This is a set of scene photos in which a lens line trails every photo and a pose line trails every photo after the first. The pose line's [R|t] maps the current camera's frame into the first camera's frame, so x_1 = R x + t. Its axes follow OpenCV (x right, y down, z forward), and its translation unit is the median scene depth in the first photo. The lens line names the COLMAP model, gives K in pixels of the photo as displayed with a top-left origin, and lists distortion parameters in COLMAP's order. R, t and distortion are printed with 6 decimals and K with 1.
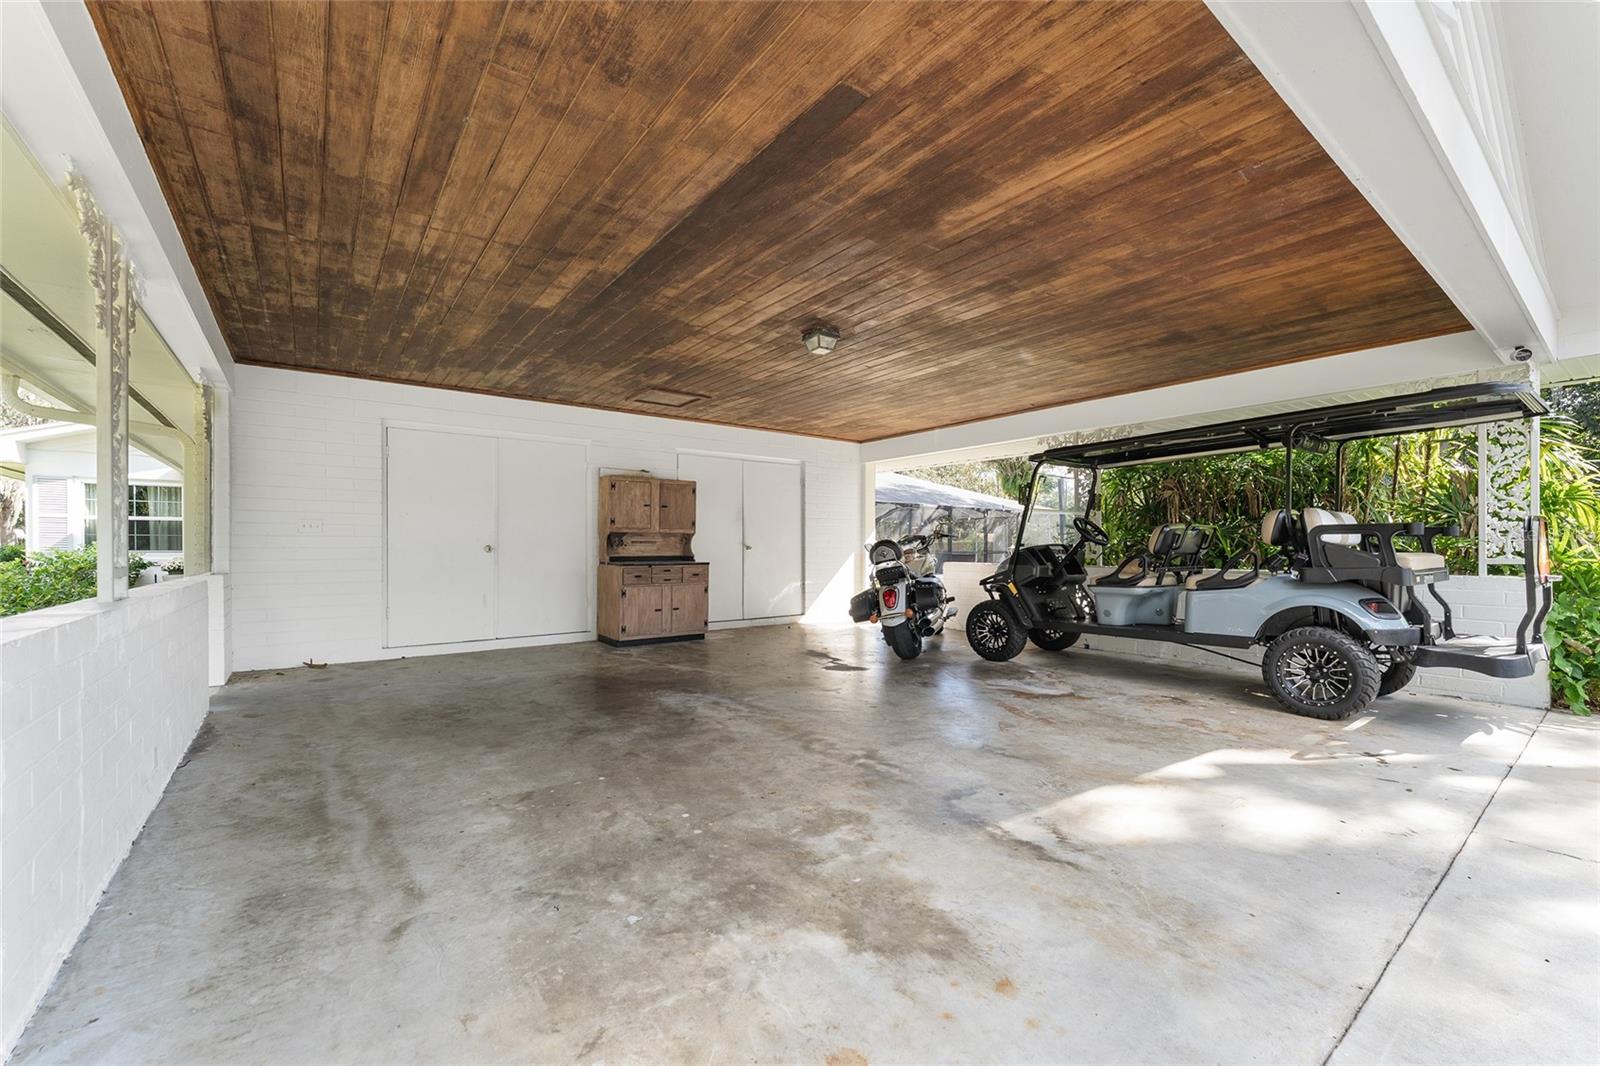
lens RADIAL K [[652.6, 0, 806.3], [0, 652.6, 536.2], [0, 0, 1]] dist [-0.001419, -0.000121]
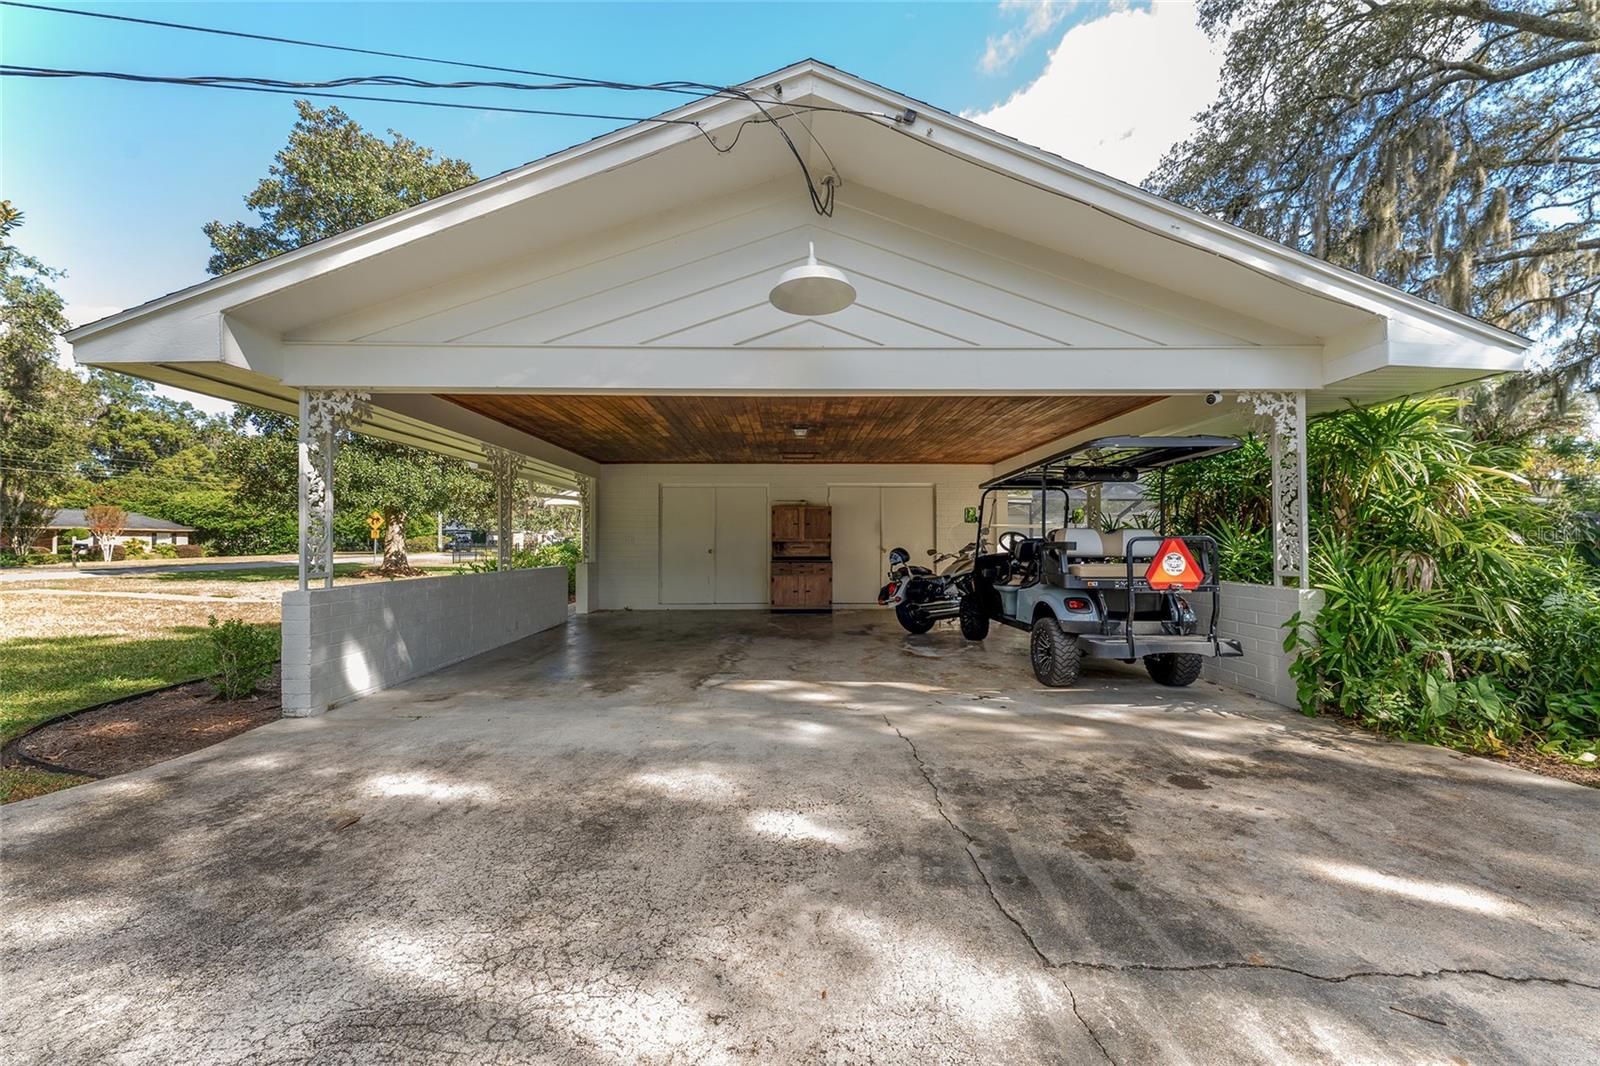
lens RADIAL K [[640.8, 0, 800.2], [0, 640.8, 530.2], [0, 0, 1]] dist [-0.001676, -0.000573]
pose [[0.803081, -0.012534, -0.595738, 1.228715], [0.010562, 0.999921, -0.006800, -0.040056], [0.595776, -0.000831, 0.803150, -0.394279]]
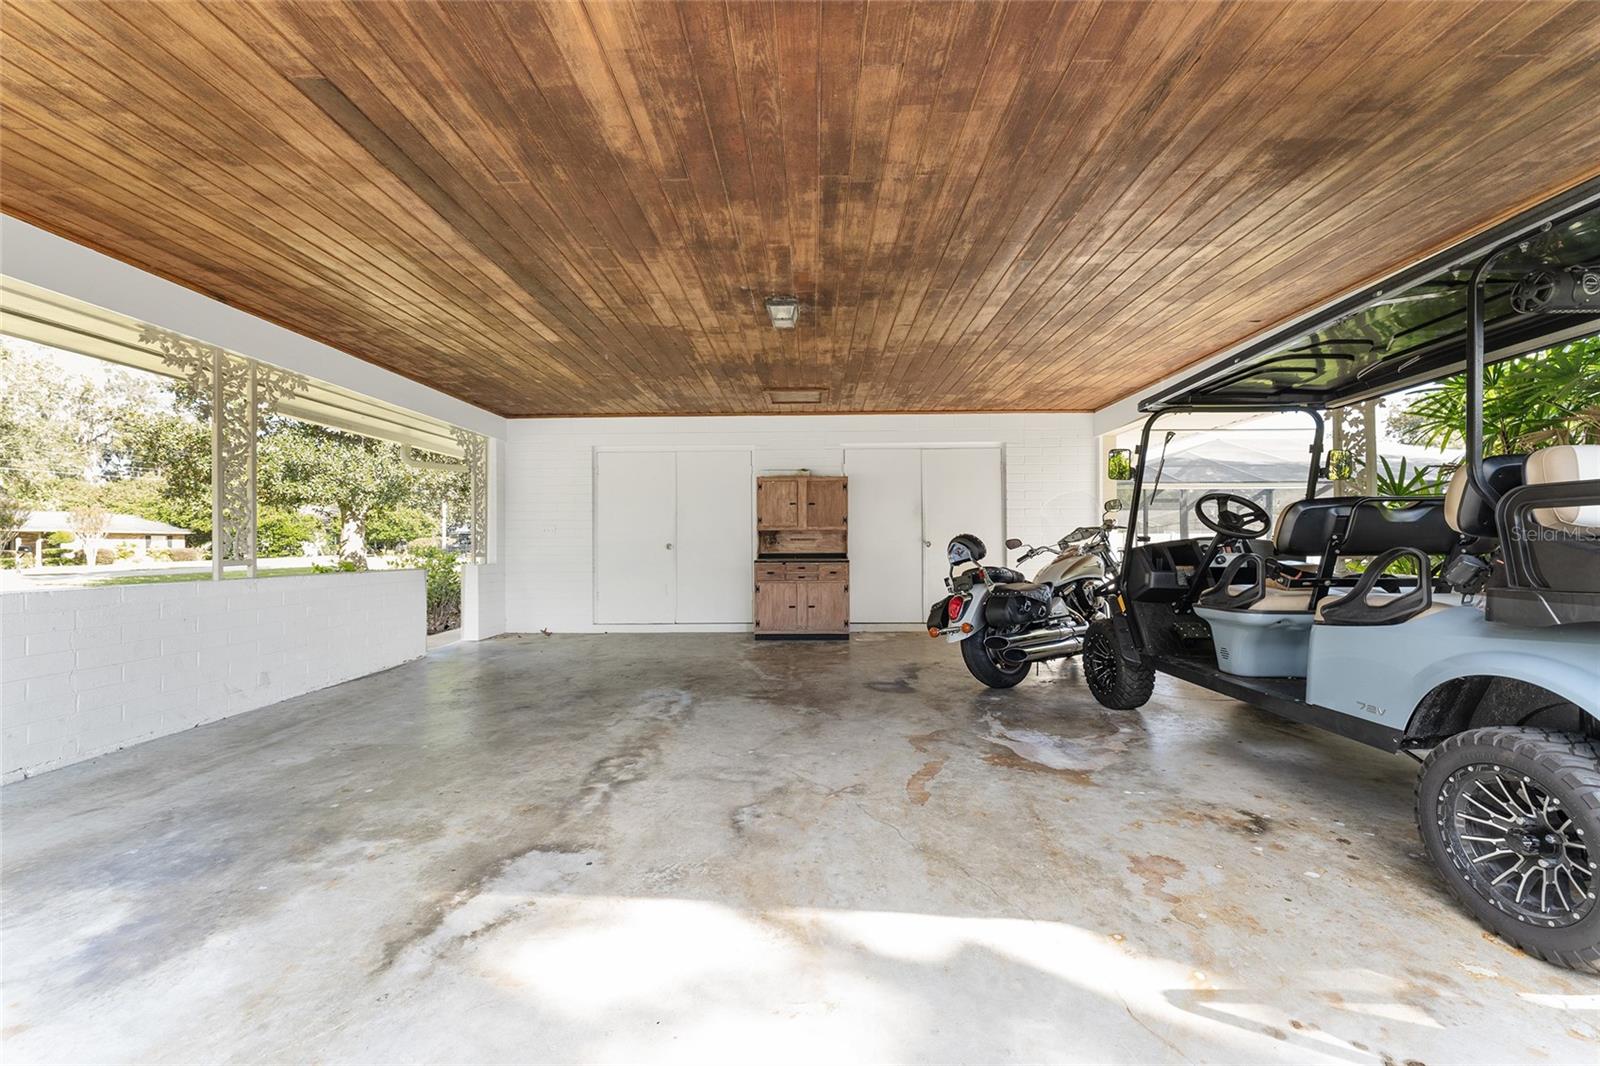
lens RADIAL K [[640.8, 0, 800.2], [0, 640.8, 530.2], [0, 0, 1]] dist [-0.001676, -0.000573]
pose [[0.781106, -0.018794, -0.624115, 0.712756], [0.016310, 0.999820, -0.009694, 0.007710], [0.624185, -0.002607, 0.781272, 0.410503]]
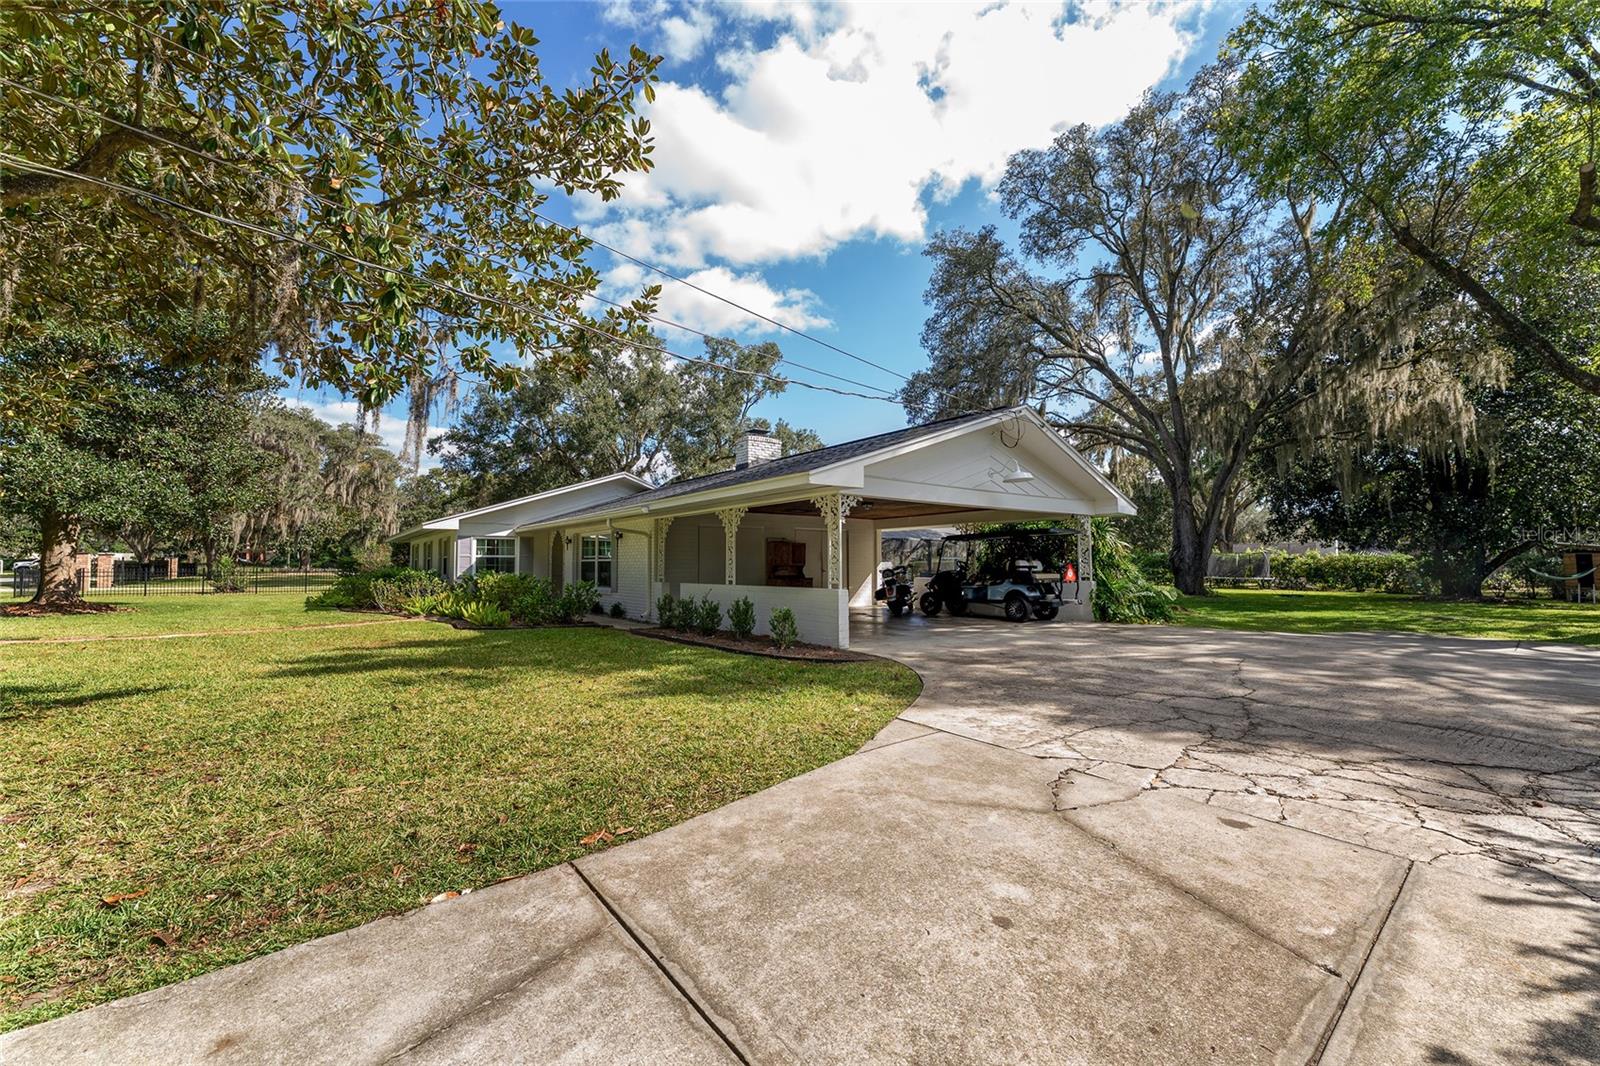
lens RADIAL K [[661.8, 0, 799.1], [0, 661.8, 560.8], [0, 0, 1]] dist [0.000034, -0.000027]
pose [[0.999994, -0.003301, -0.001080, -0.363022], [0.003312, 0.999939, 0.010507, -0.088164], [0.001046, -0.010511, 0.999944, -2.575617]]
